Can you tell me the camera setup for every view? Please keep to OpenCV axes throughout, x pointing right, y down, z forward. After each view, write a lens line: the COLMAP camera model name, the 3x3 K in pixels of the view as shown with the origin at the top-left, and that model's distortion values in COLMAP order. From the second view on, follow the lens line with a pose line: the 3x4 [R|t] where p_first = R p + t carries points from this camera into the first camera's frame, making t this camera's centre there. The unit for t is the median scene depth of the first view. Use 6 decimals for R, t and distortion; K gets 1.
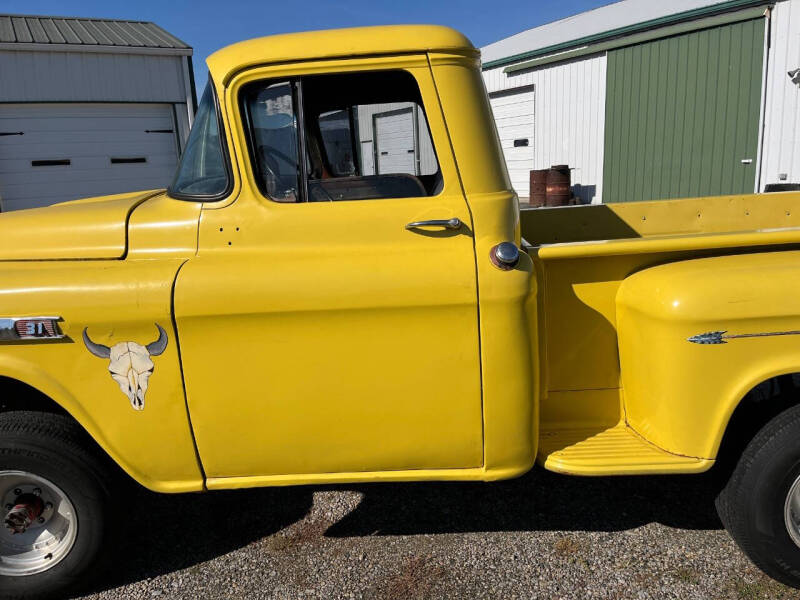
lens RADIAL K [[609.0, 0, 408.2], [0, 609.0, 294.9], [0, 0, 1]] dist [0.082020, -0.111087]
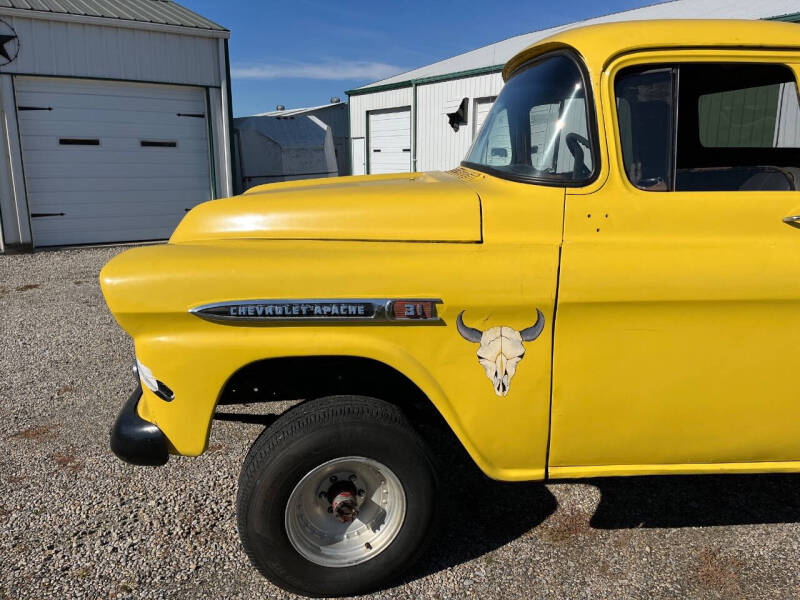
lens RADIAL K [[609.0, 0, 395.9], [0, 609.0, 304.3], [0, 0, 1]] dist [0.082020, -0.111087]
pose [[0.996045, 0.031595, 0.083042, -0.661544], [-0.032741, 0.999386, 0.012474, 0.031766], [-0.082597, -0.015144, 0.996468, 0.039091]]
